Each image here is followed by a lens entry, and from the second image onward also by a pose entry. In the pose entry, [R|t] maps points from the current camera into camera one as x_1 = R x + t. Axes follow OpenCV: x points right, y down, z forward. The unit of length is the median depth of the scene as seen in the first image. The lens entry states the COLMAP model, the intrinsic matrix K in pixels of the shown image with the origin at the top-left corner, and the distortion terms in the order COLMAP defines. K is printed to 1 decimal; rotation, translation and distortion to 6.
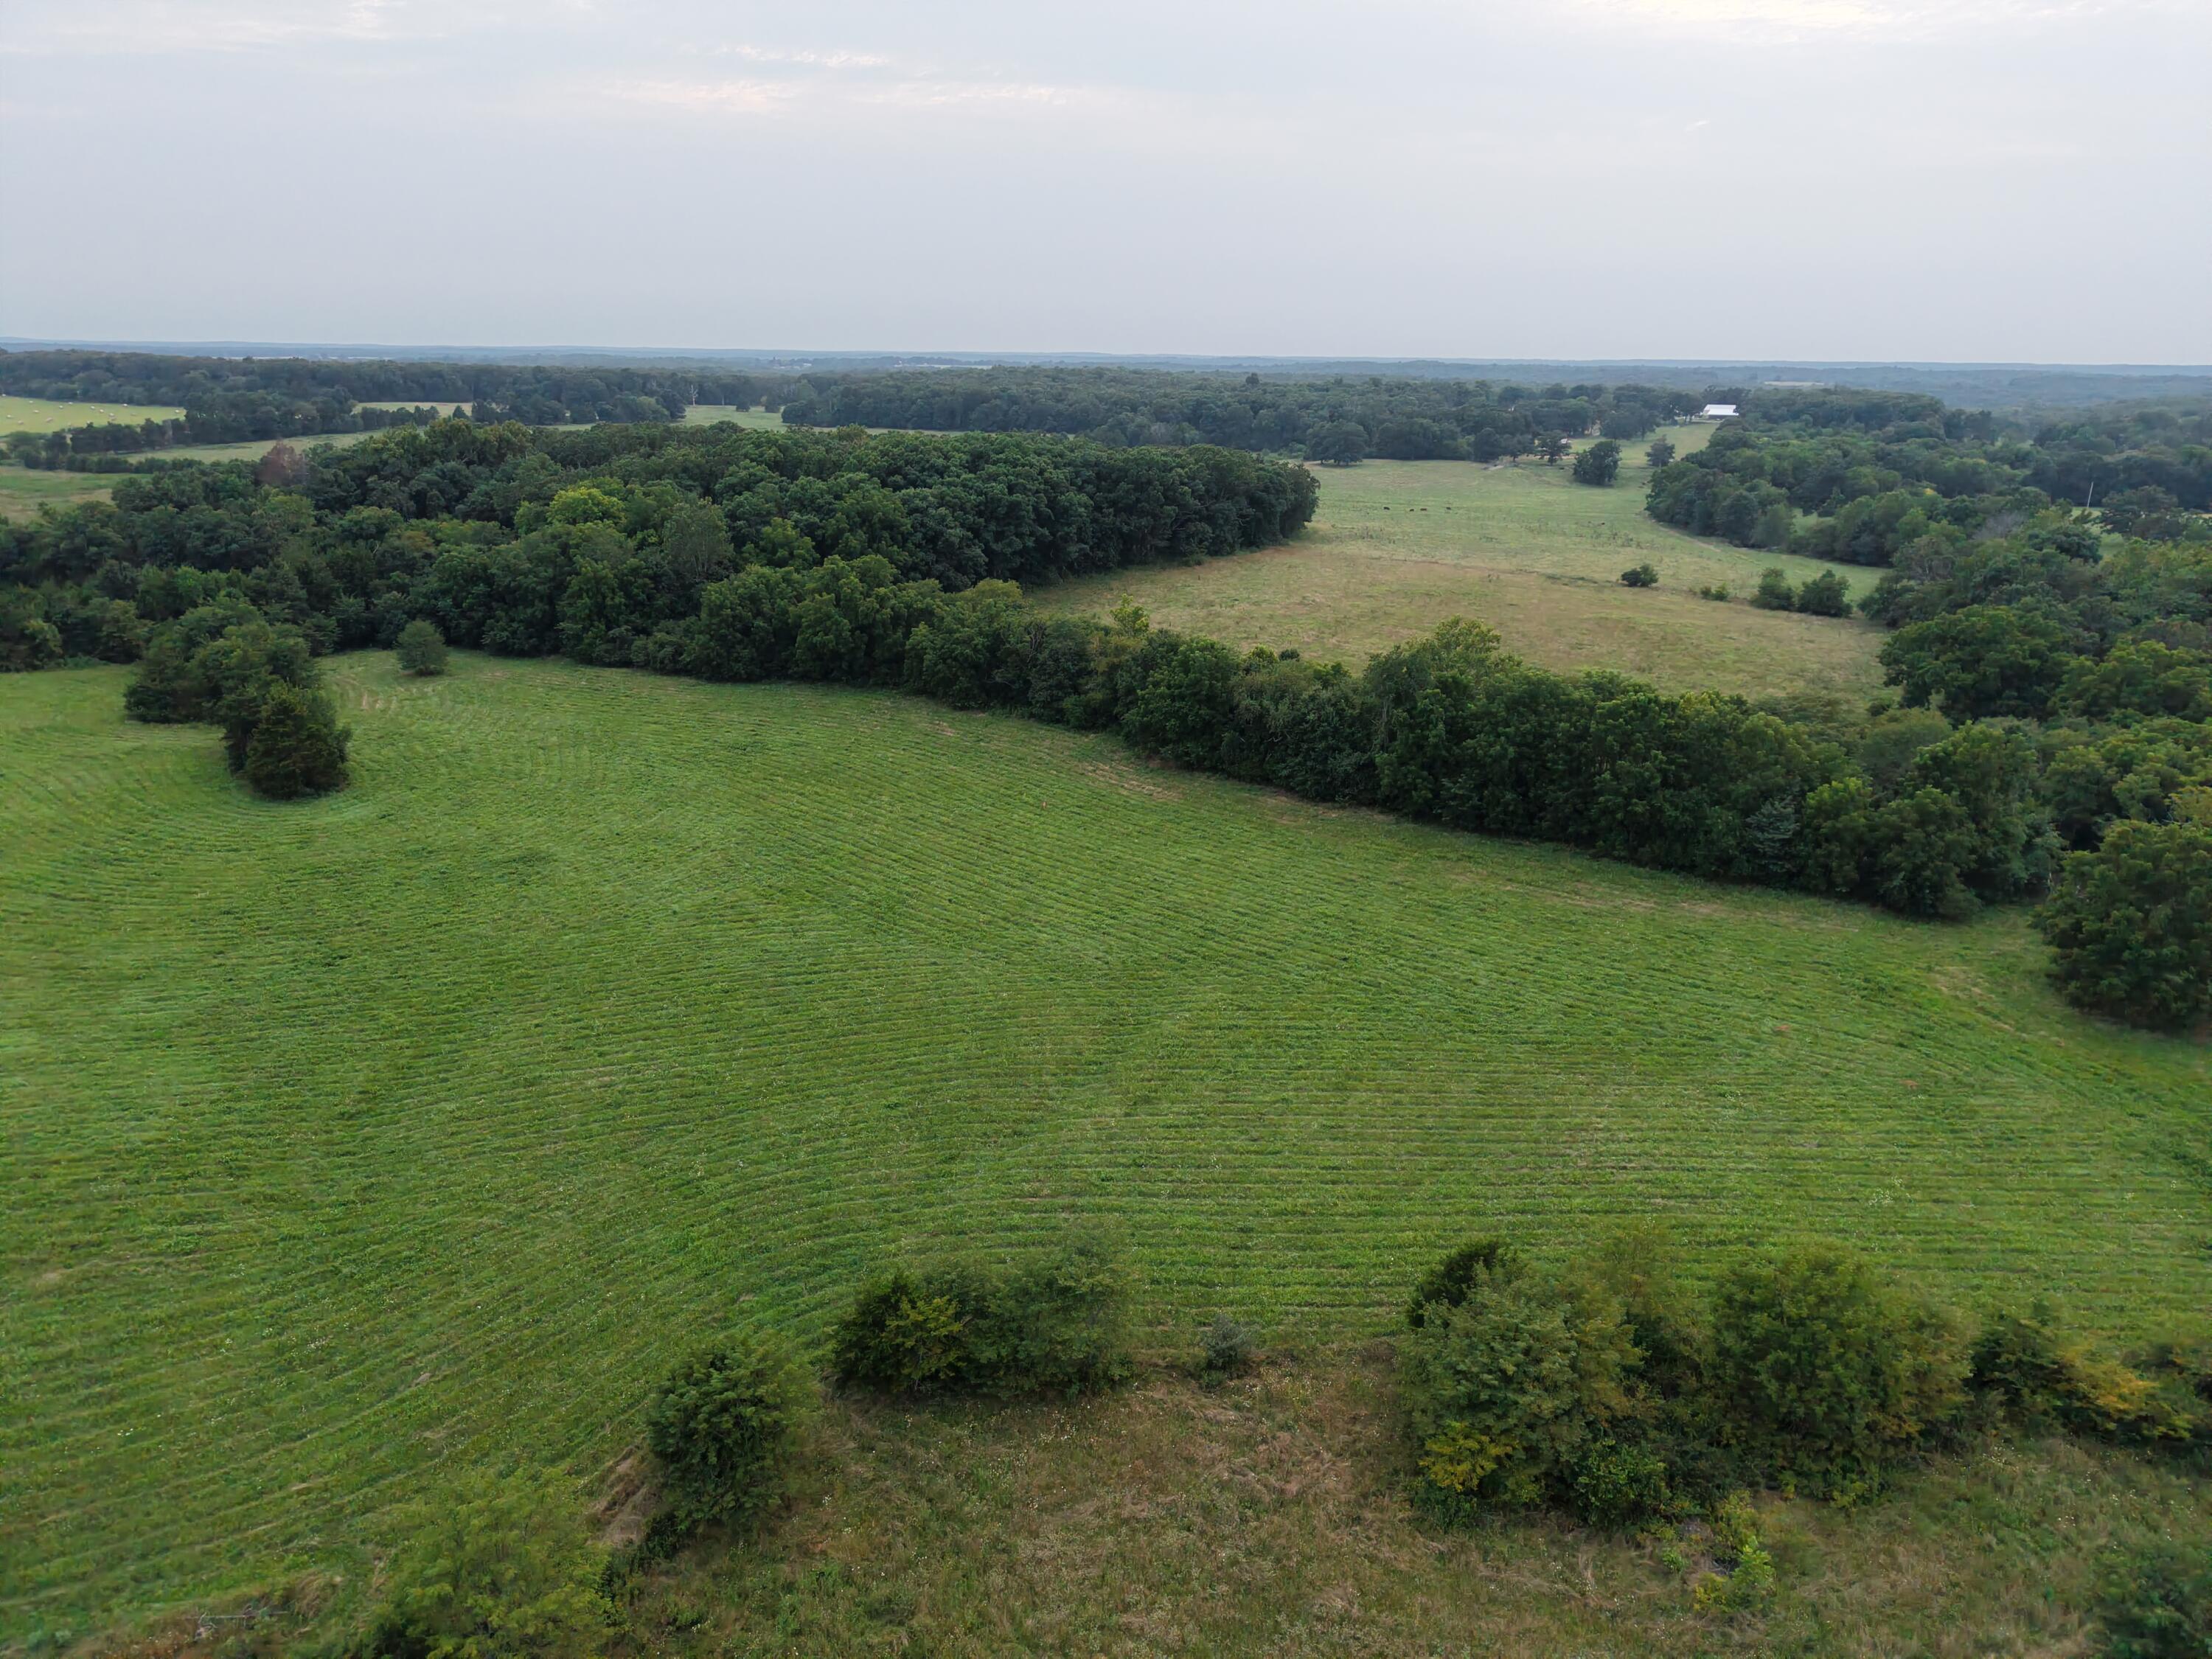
lens RADIAL K [[1475.0, 0, 1106.1], [0, 1475.0, 829.1], [0, 0, 1]] dist [0.028658, -0.021899]
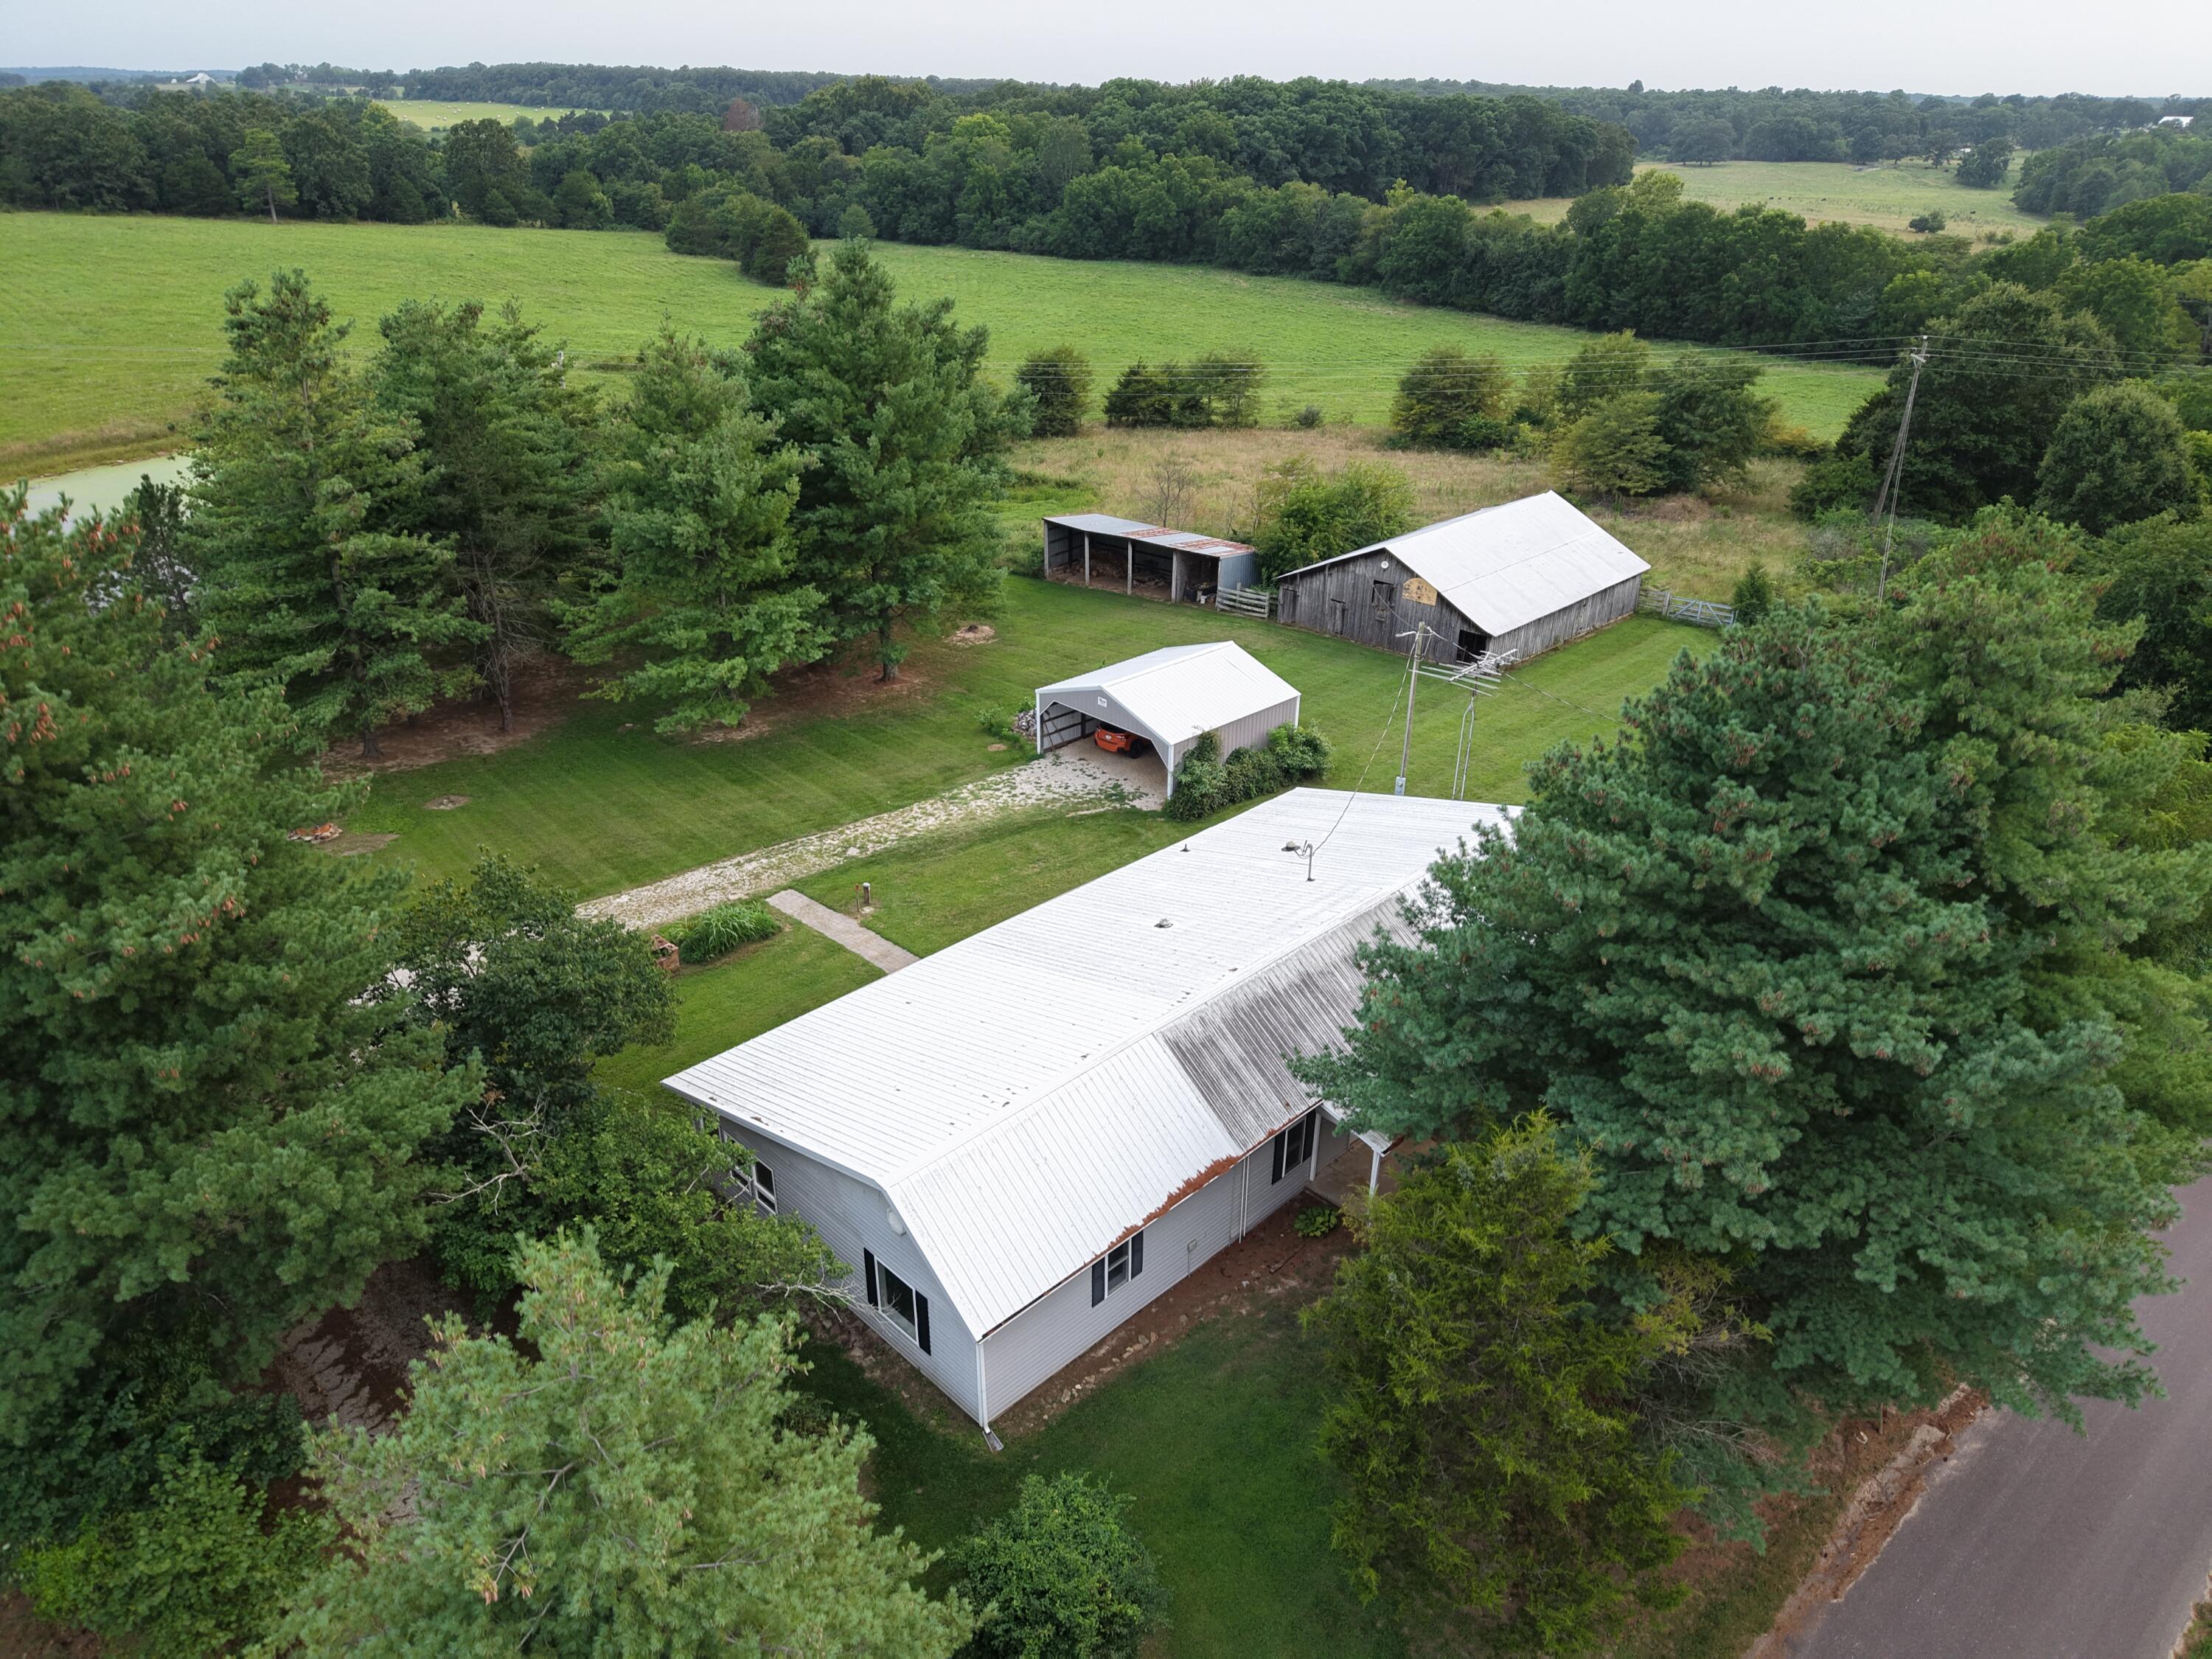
lens RADIAL K [[1475.0, 0, 1112.8], [0, 1475.0, 834.8], [0, 0, 1]] dist [0.028658, -0.021899]
pose [[0.971875, 0.106188, -0.210197, 0.085512], [-0.073814, 0.984949, 0.156290, 0.175449], [0.223629, -0.136379, 0.965086, -0.270584]]
